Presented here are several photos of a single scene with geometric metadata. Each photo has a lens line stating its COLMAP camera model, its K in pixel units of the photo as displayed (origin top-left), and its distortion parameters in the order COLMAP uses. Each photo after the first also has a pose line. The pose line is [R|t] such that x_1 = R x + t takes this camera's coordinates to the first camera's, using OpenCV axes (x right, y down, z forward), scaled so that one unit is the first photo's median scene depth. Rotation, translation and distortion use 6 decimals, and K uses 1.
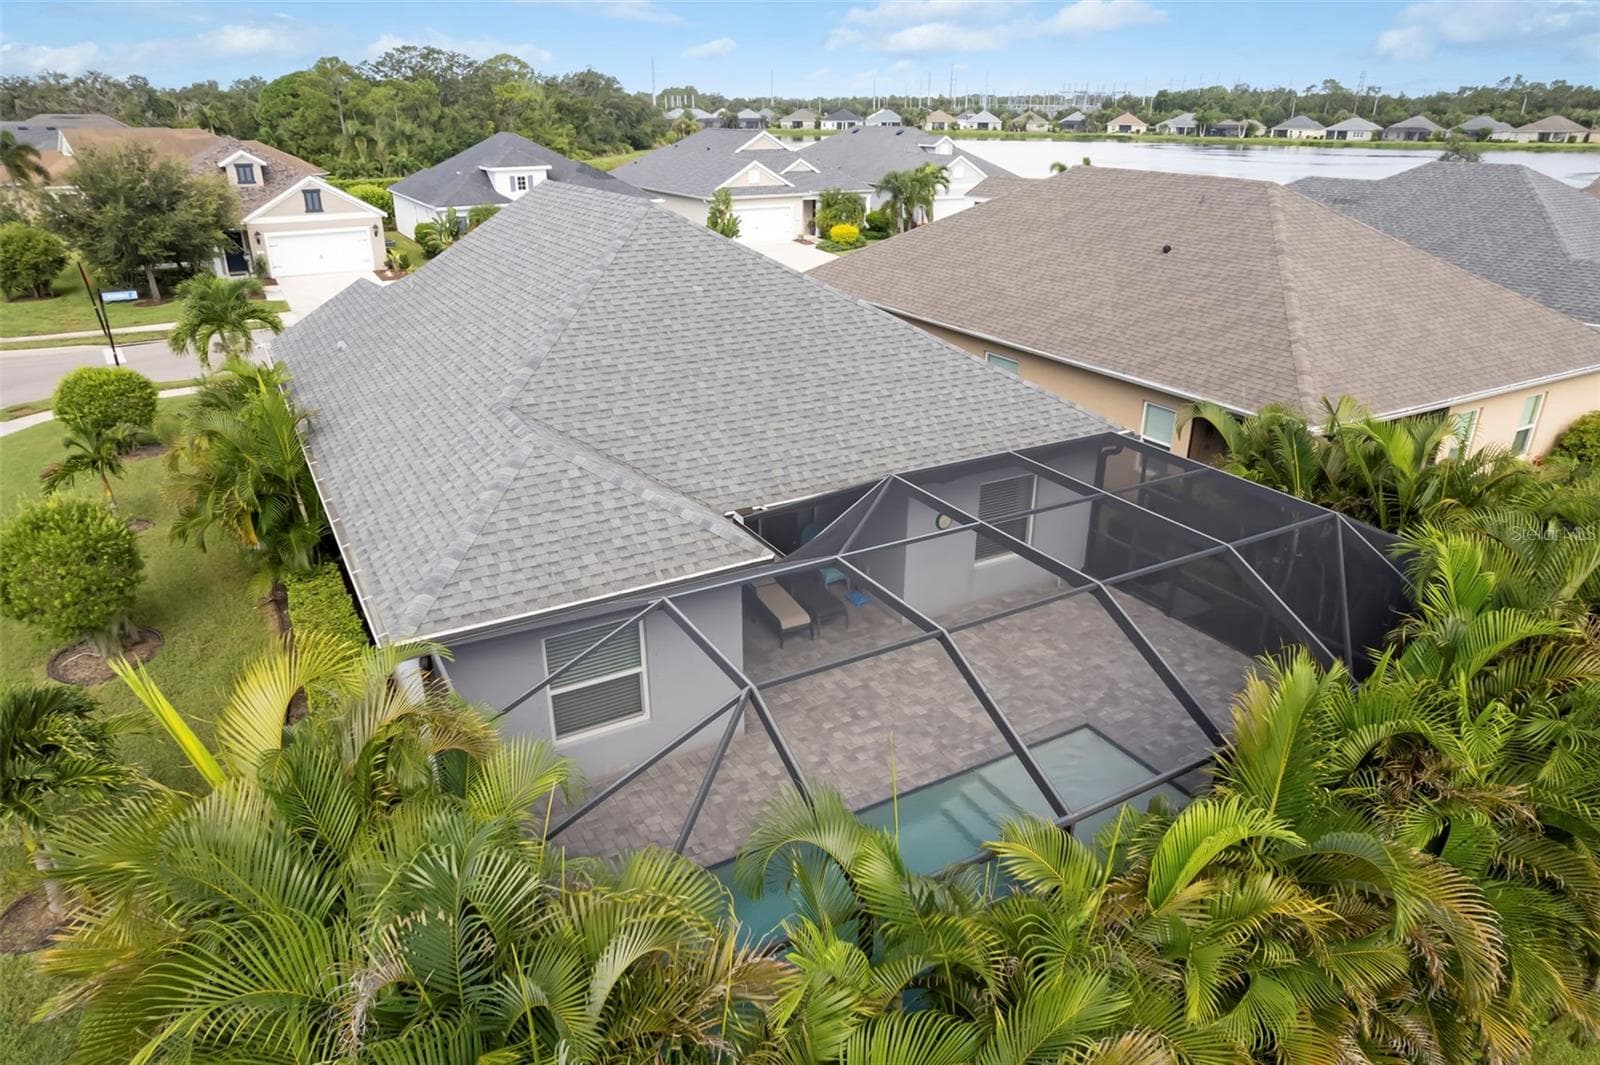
lens RADIAL K [[1034.5, 0, 800.0], [0, 1034.5, 532.5], [0, 0, 1]] dist [-0.082848, 0.094249]
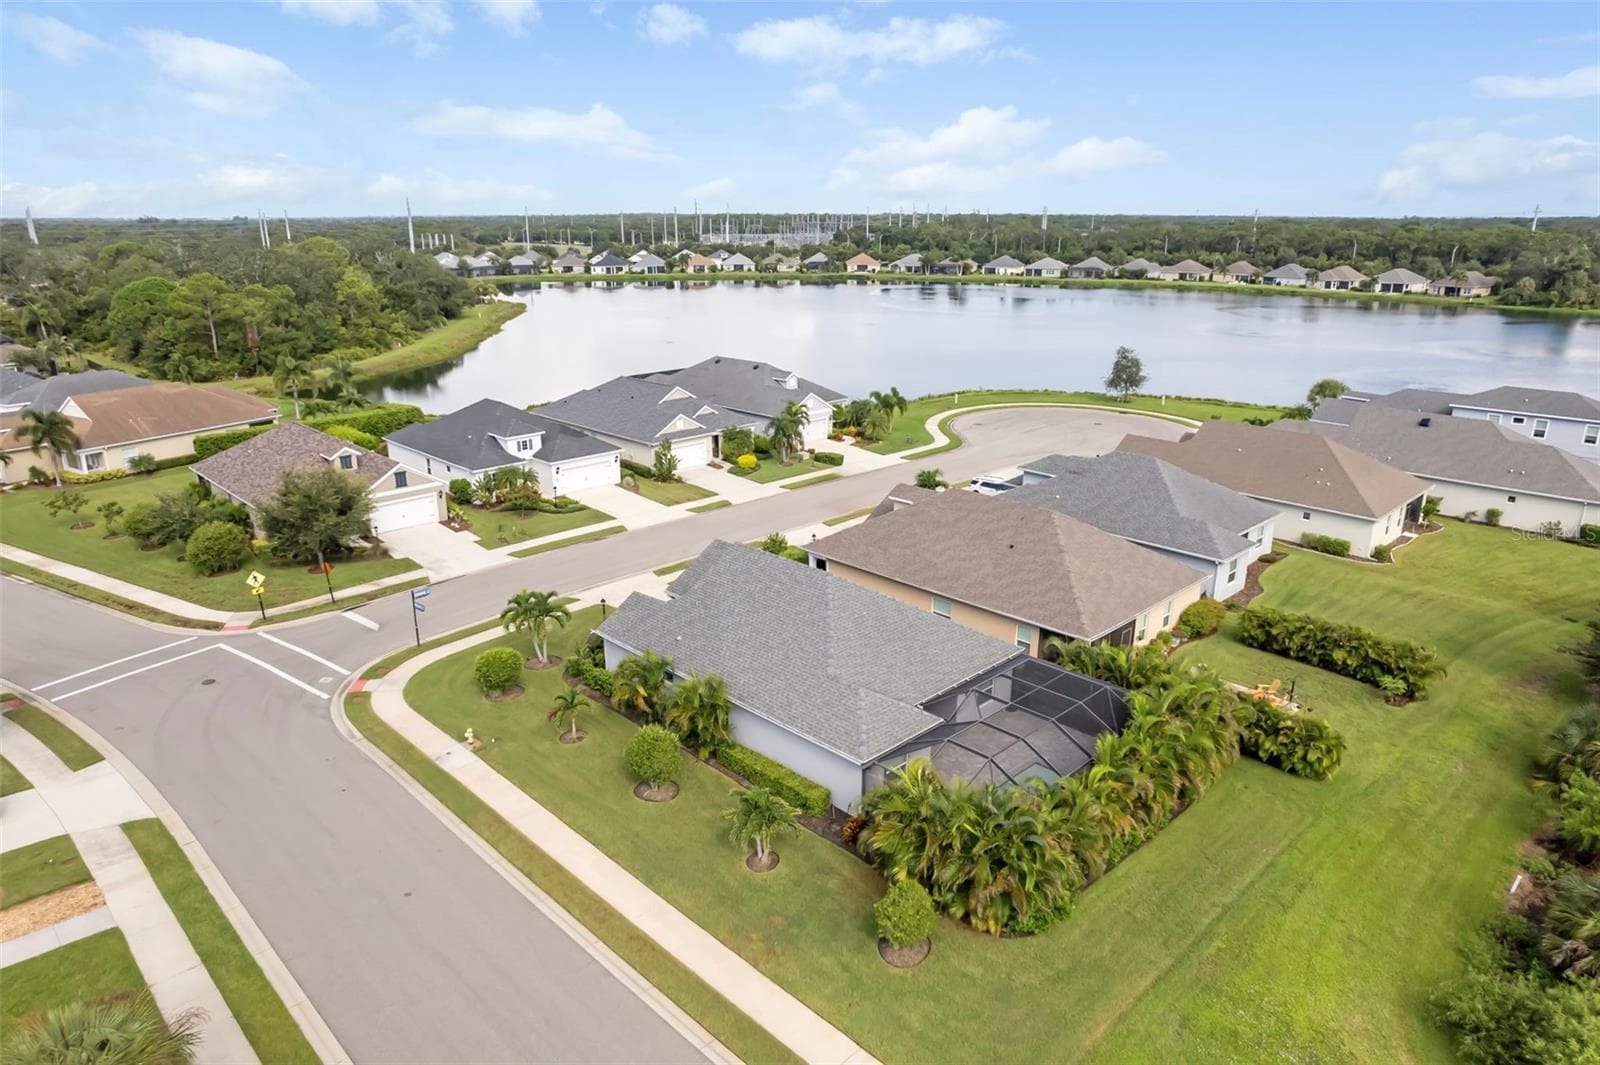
lens RADIAL K [[1043.3, 0, 800.0], [0, 1043.3, 532.5], [0, 0, 1]] dist [-0.023544, 0.000467]
pose [[0.968360, -0.076993, 0.237384, -0.097648], [0.098738, 0.991803, -0.081105, -0.027489], [-0.229193, 0.101978, 0.968024, -0.170135]]
